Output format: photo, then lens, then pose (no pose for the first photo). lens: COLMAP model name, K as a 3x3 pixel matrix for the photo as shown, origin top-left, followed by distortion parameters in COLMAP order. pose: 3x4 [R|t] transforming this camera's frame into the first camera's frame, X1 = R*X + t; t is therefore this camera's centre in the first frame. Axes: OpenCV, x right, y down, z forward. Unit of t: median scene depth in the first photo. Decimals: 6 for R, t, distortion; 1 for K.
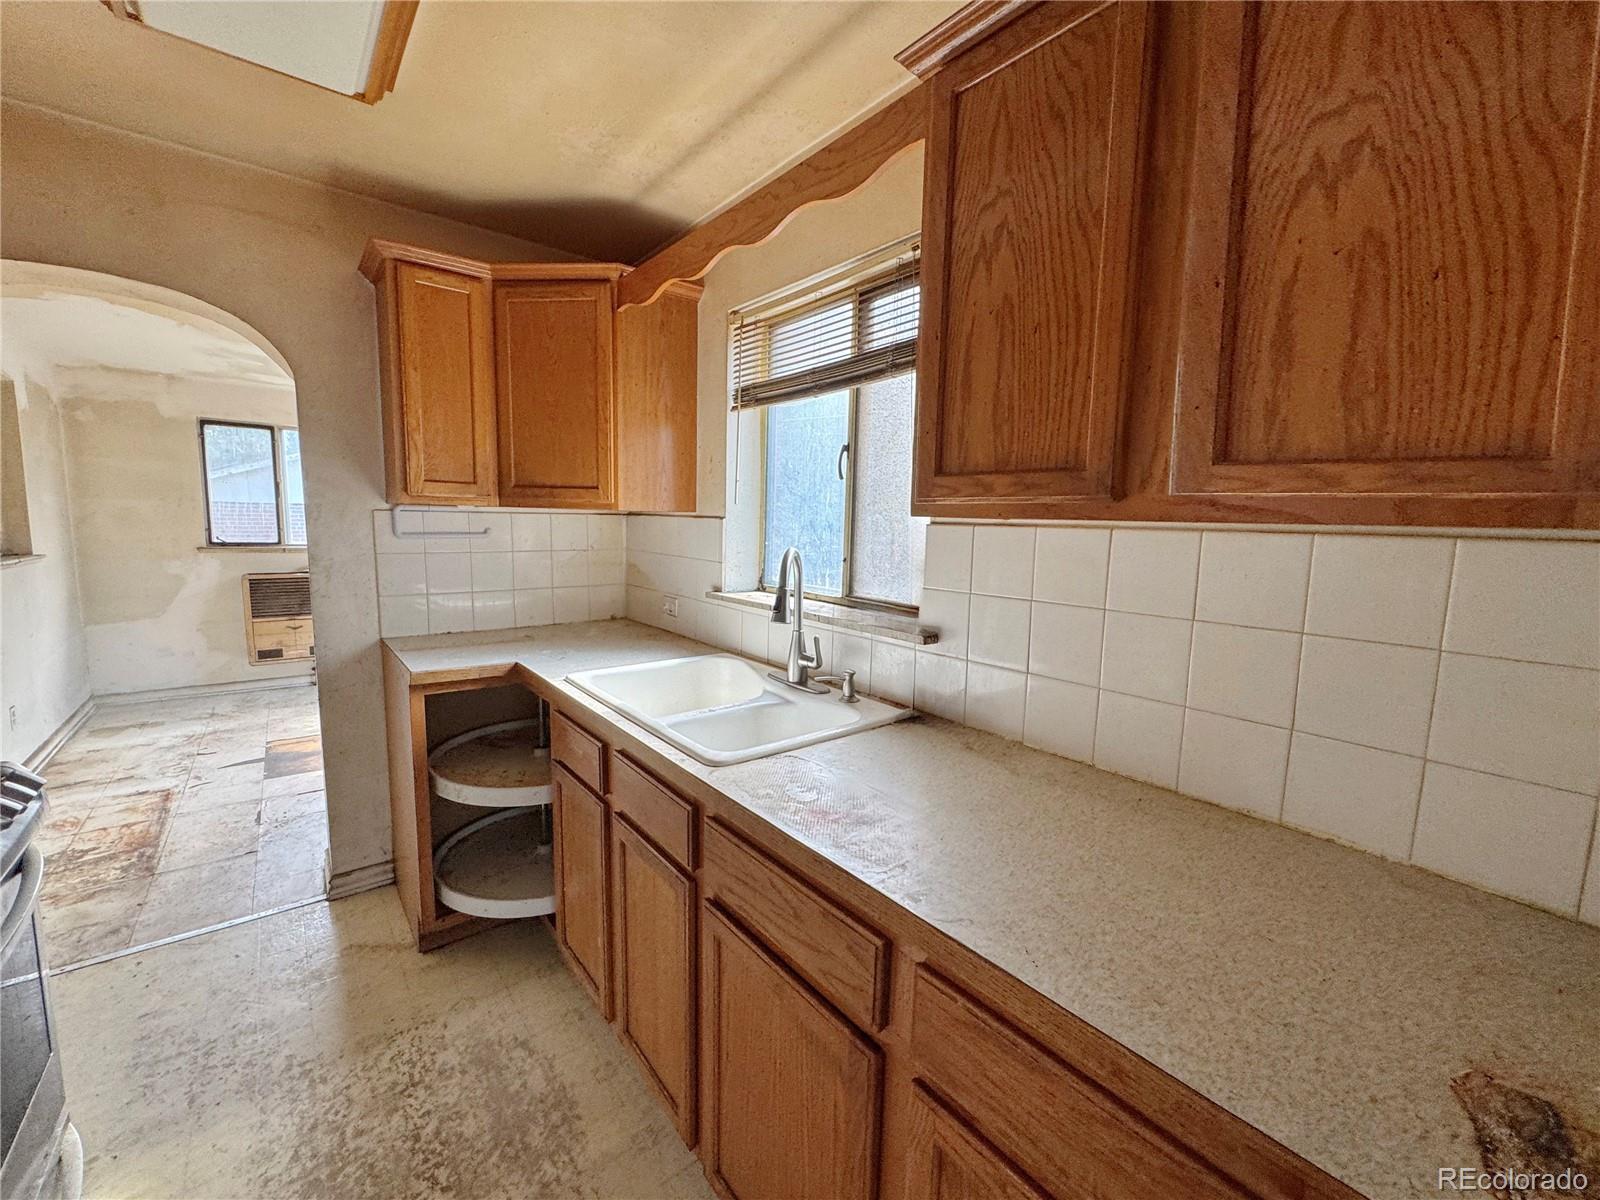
lens RADIAL K [[651.0, 0, 803.8], [0, 651.0, 599.3], [0, 0, 1]] dist [-0.001475, -0.000360]
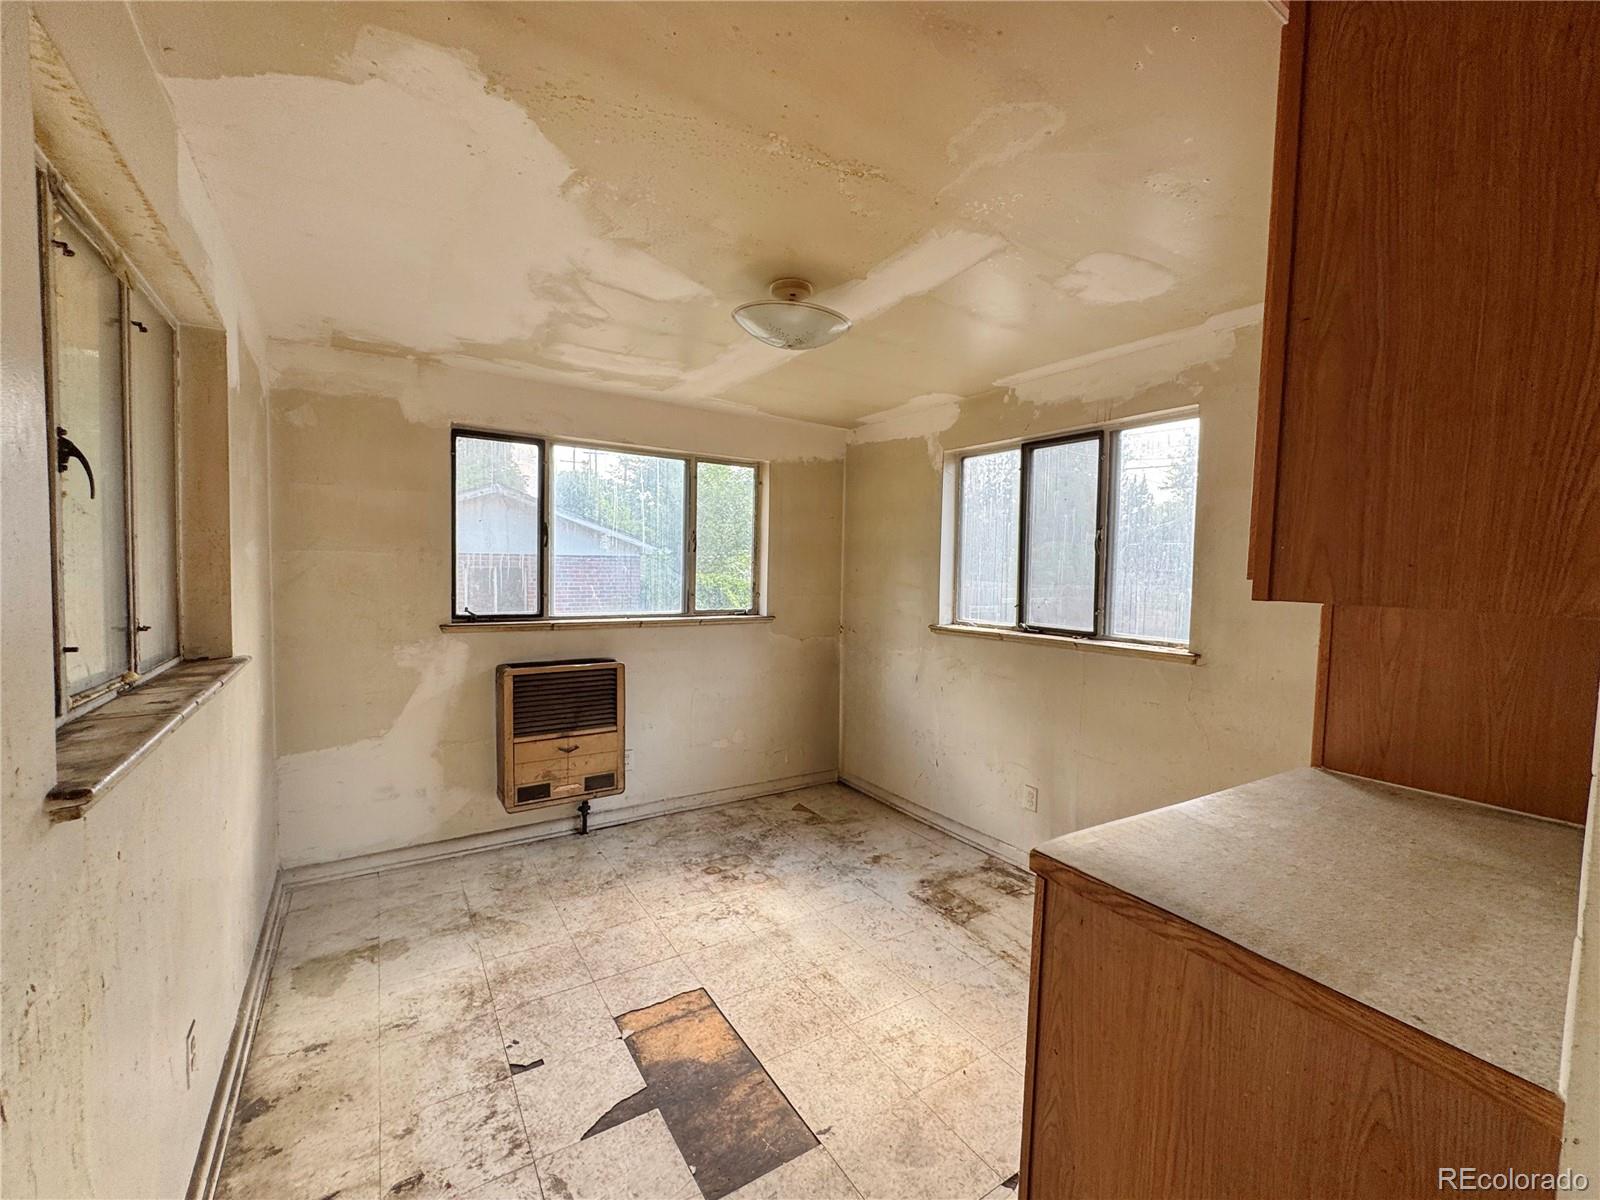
lens RADIAL K [[651.0, 0, 793.4], [0, 651.0, 597.1], [0, 0, 1]] dist [-0.001475, -0.000360]
pose [[0.995446, -0.002587, -0.095296, -0.538951], [-0.004099, 0.997546, -0.069899, -0.065151], [0.095243, 0.069971, 0.992992, 0.407257]]
